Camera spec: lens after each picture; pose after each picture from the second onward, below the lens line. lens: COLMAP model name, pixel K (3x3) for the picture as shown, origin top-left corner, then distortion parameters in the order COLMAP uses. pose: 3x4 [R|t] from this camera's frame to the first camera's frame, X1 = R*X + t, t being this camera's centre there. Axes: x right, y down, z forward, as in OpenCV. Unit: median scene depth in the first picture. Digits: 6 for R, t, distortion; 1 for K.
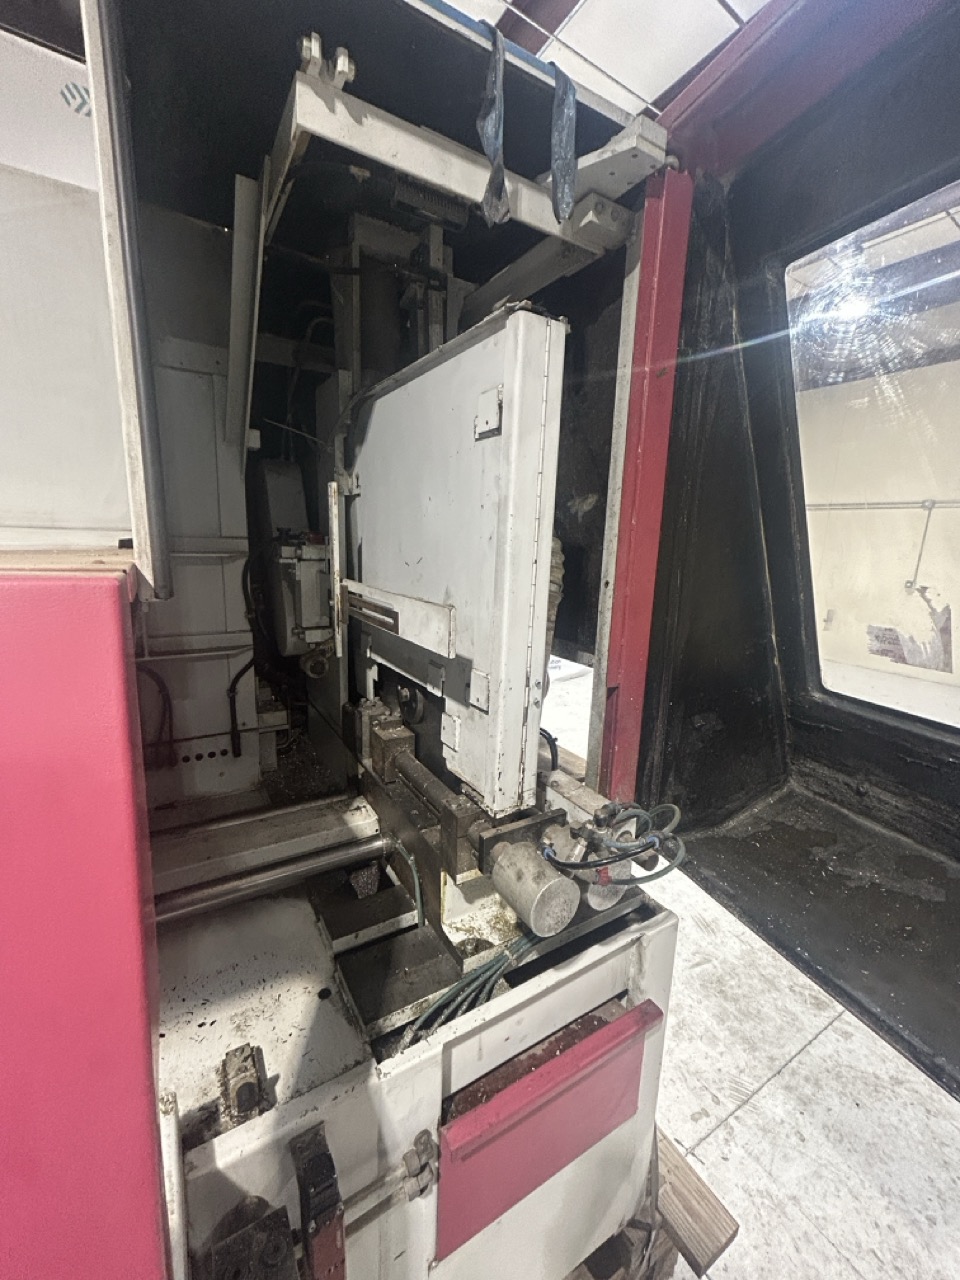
lens RADIAL K [[515.2, 0, 480.0], [0, 515.2, 640.0], [0, 0, 1]] dist [0.000572, 0.000123]
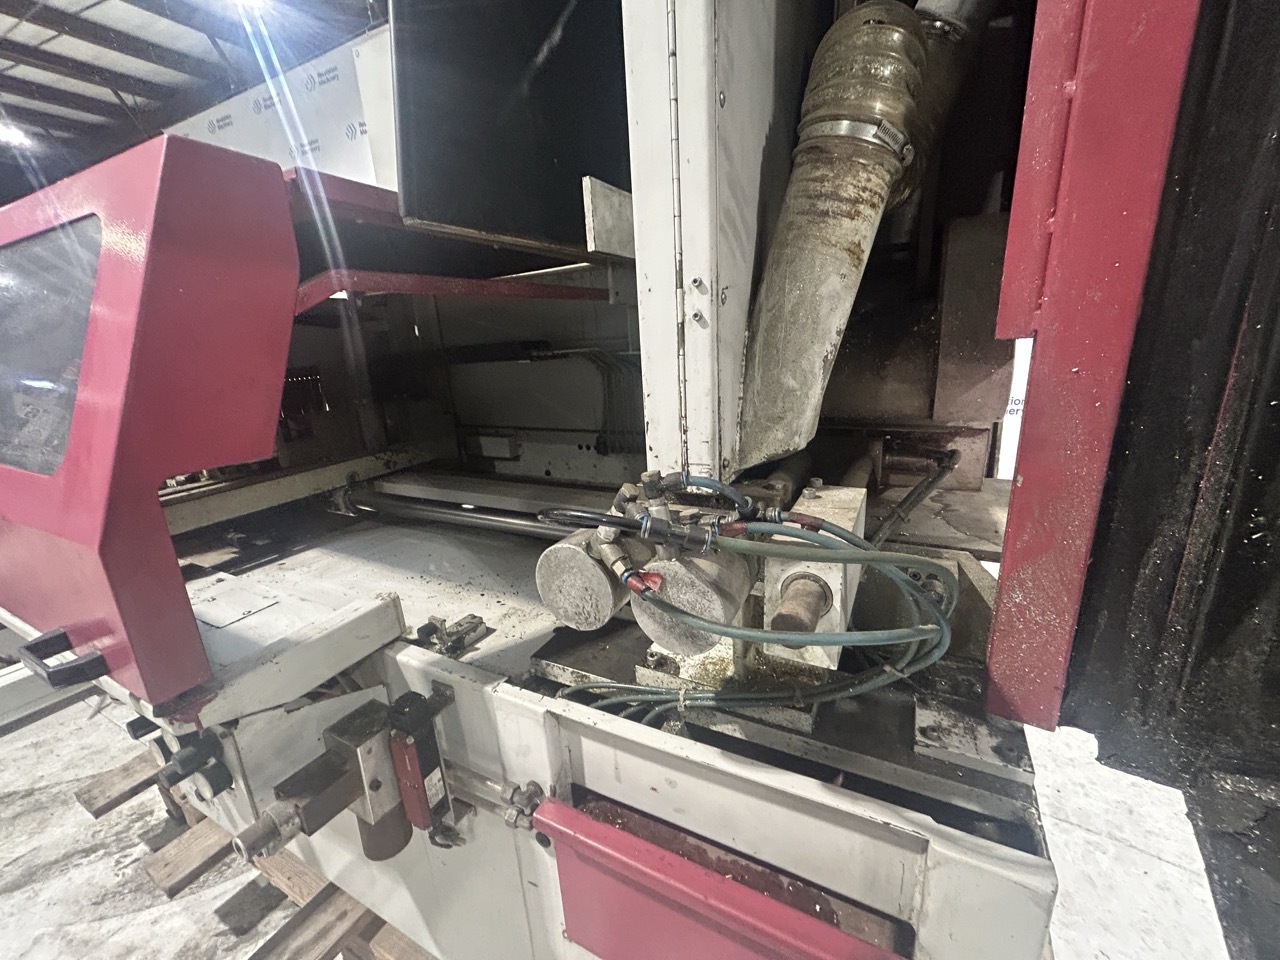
lens RADIAL K [[515.2, 0, 640.0], [0, 515.2, 480.0], [0, 0, 1]] dist [0.000572, 0.000123]
pose [[0.518921, 0.177736, -0.836141, 0.633126], [-0.098308, 0.984064, 0.148167, 0.232307], [0.849151, 0.005312, 0.528124, 0.619084]]
